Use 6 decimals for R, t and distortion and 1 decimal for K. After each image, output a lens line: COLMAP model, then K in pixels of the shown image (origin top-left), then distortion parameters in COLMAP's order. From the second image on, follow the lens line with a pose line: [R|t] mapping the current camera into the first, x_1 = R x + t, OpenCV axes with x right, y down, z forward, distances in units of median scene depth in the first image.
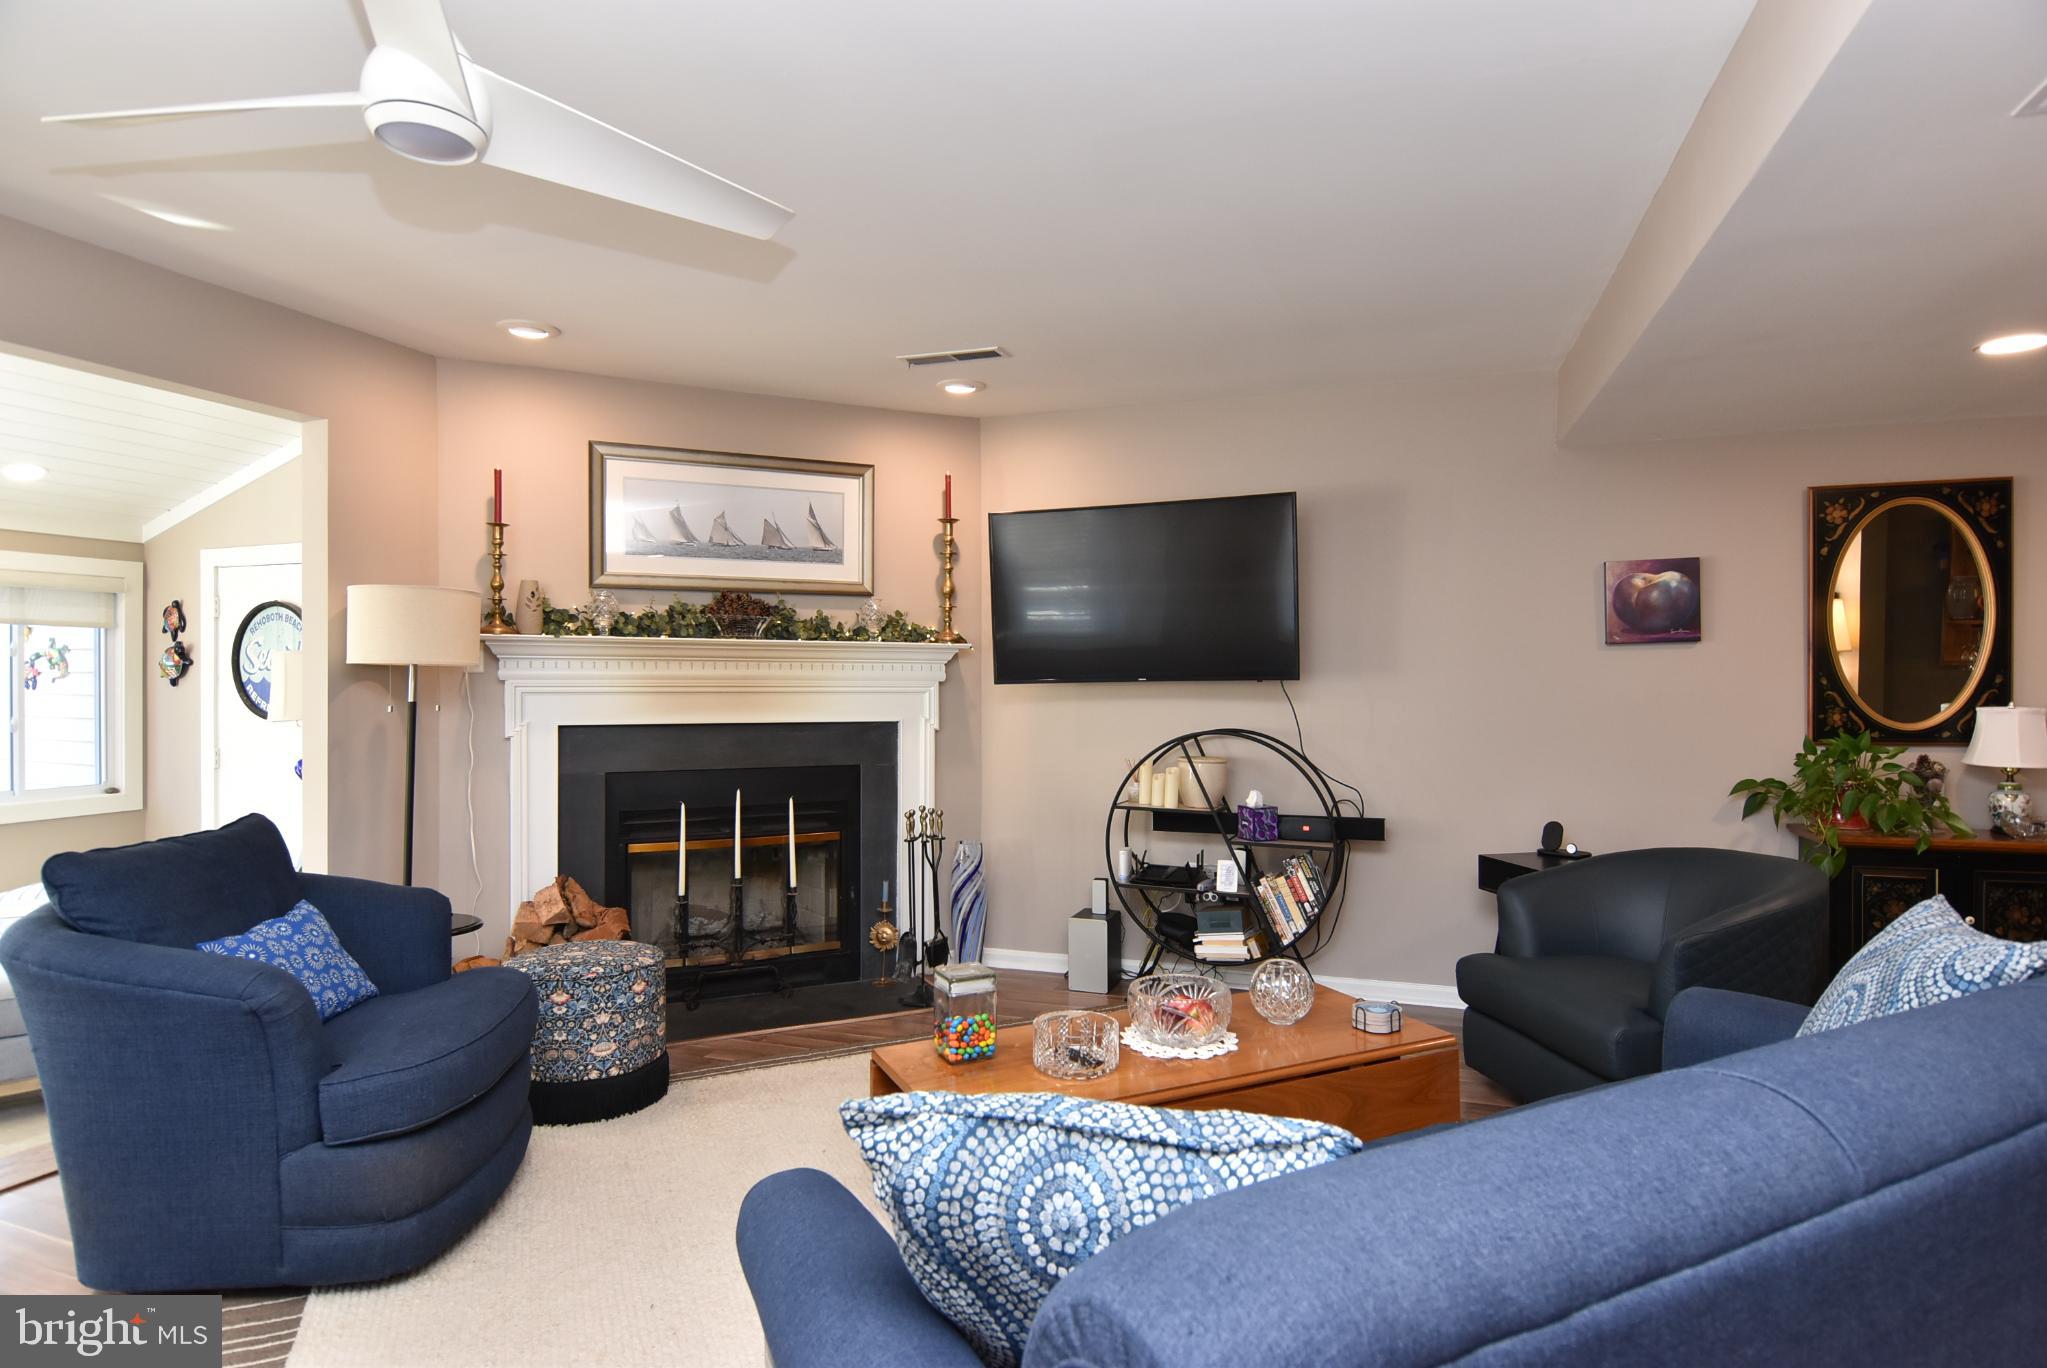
lens RADIAL K [[1084.9, 0, 1029.7], [0, 1084.9, 684.7], [0, 0, 1]] dist [0.006928, -0.021208]
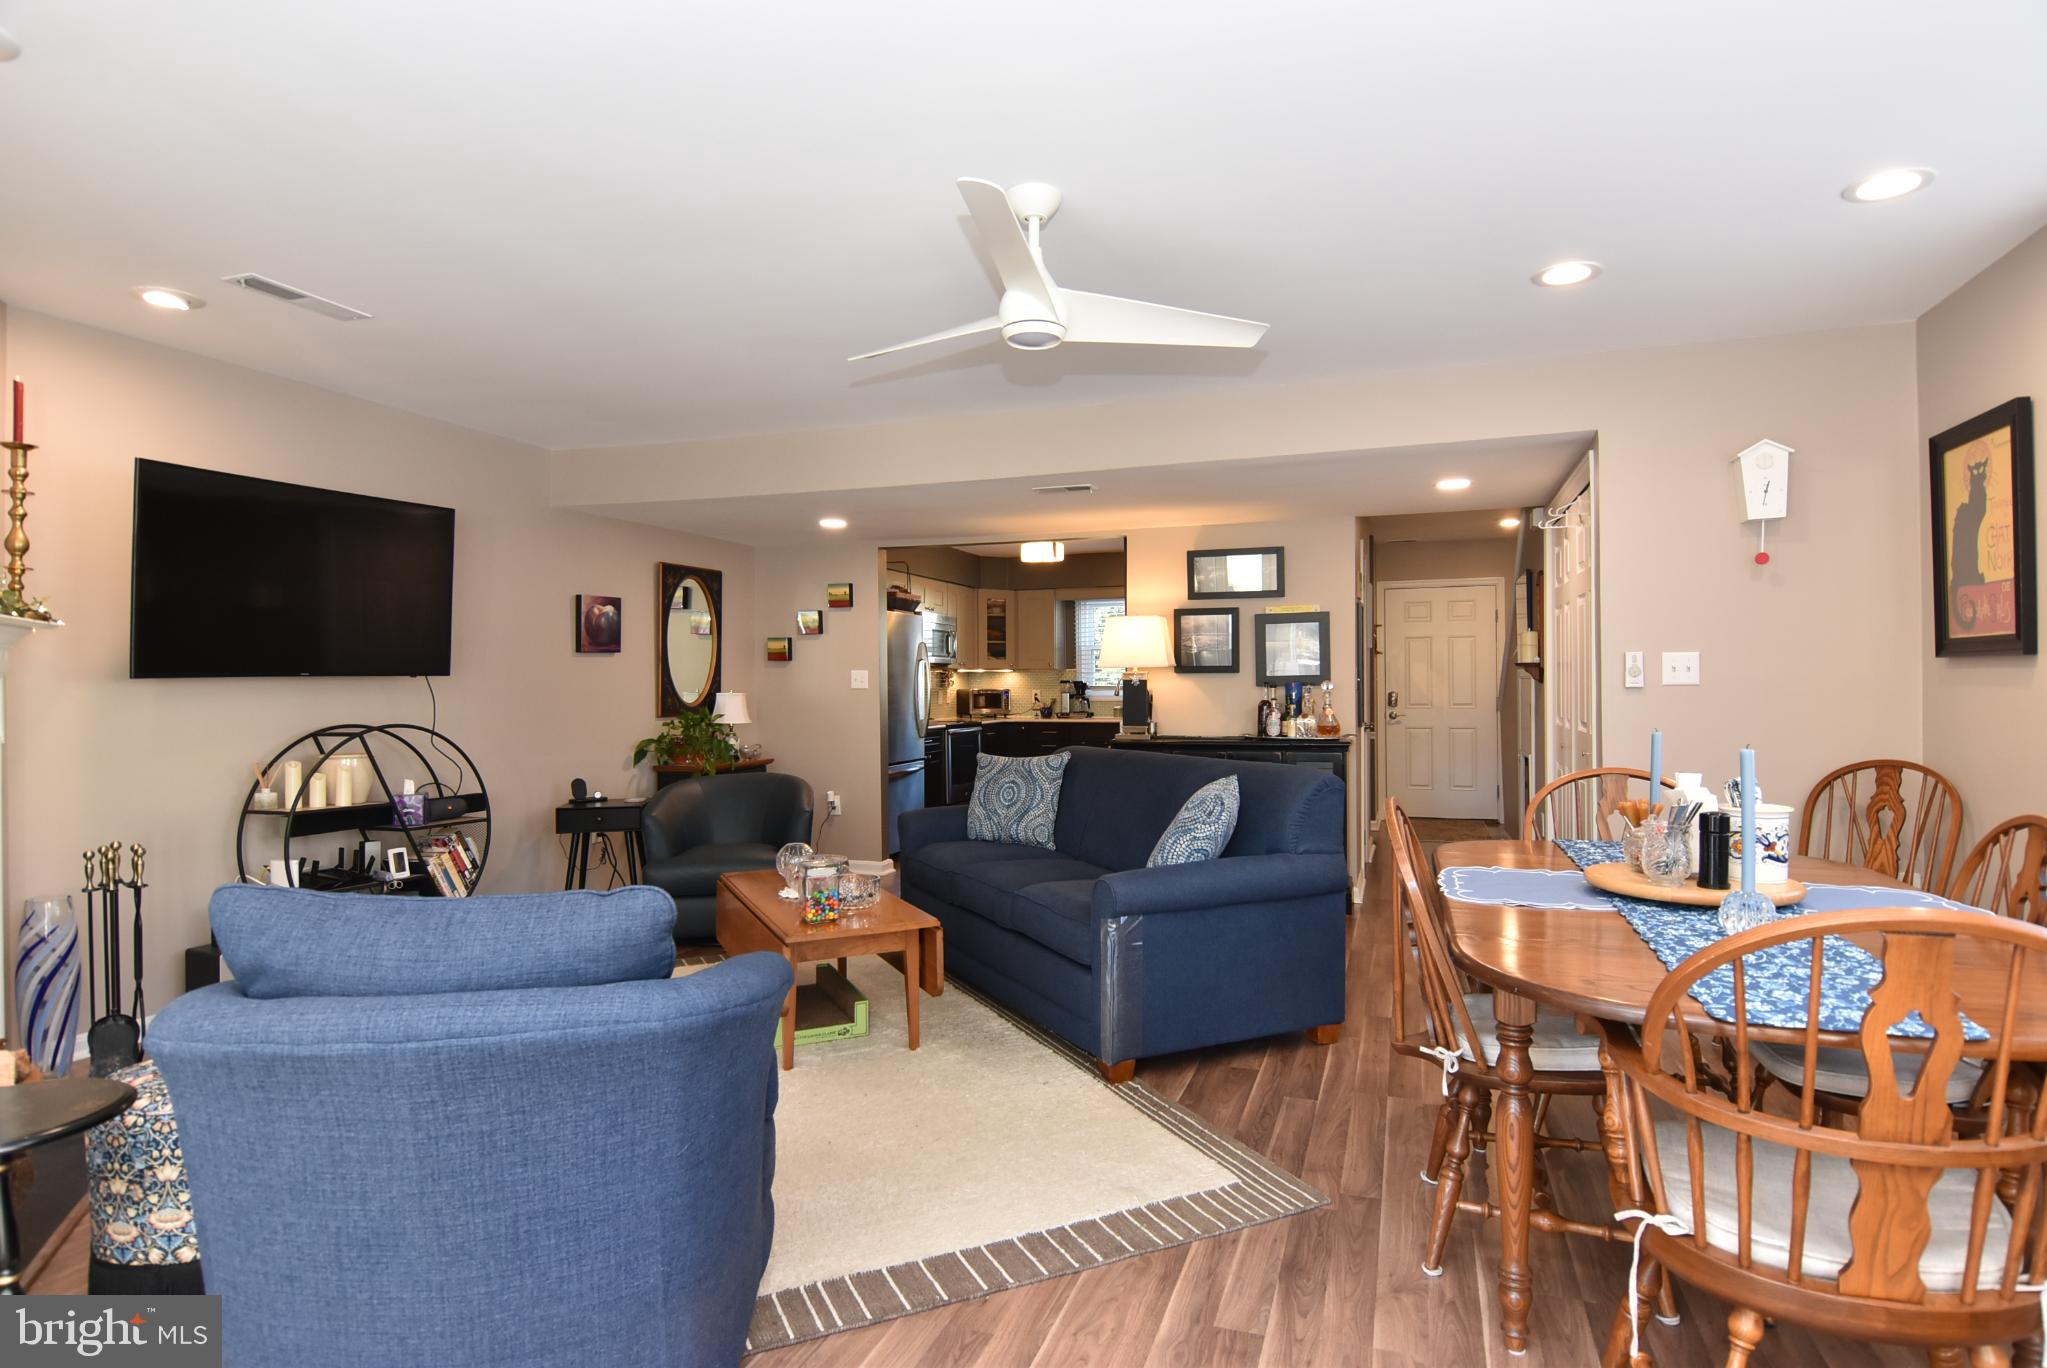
lens RADIAL K [[1084.9, 0, 1029.7], [0, 1084.9, 684.7], [0, 0, 1]] dist [0.006928, -0.021208]
pose [[0.006532, 0.000568, 0.999979, -0.863604], [0.012280, 0.999924, -0.000648, 0.012924], [-0.999903, 0.012284, 0.006524, 0.388841]]
